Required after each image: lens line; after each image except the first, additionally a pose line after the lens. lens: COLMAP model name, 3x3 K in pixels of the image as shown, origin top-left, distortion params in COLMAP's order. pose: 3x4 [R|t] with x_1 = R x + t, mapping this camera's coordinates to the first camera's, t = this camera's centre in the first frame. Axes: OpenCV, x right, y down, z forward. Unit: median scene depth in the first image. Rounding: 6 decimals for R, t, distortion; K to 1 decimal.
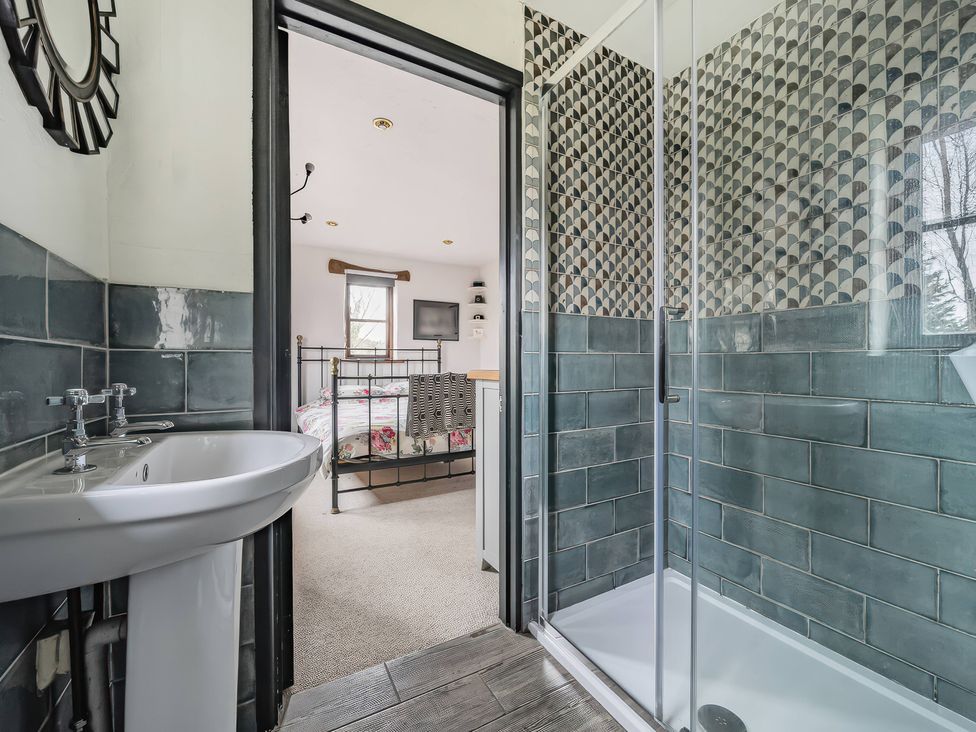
lens RADIAL K [[428.1, 0, 489.0], [0, 428.1, 367.3], [0, 0, 1]] dist [-0.000908, -0.000139]
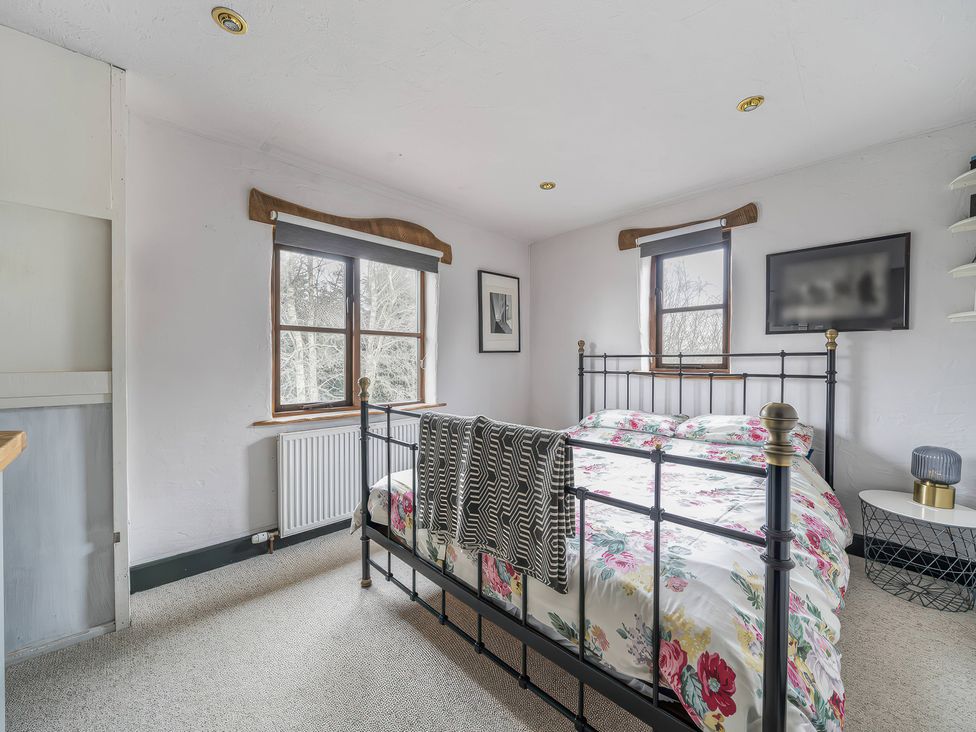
lens RADIAL K [[387.4, 0, 488.0], [0, 387.4, 366.0], [0, 0, 1]] dist [-0.000748, -0.000045]
pose [[0.250712, 0.010551, -0.968004, 0.187582], [-0.012566, 0.999892, 0.007644, -0.026918], [0.967980, 0.010247, 0.250817, 0.573988]]
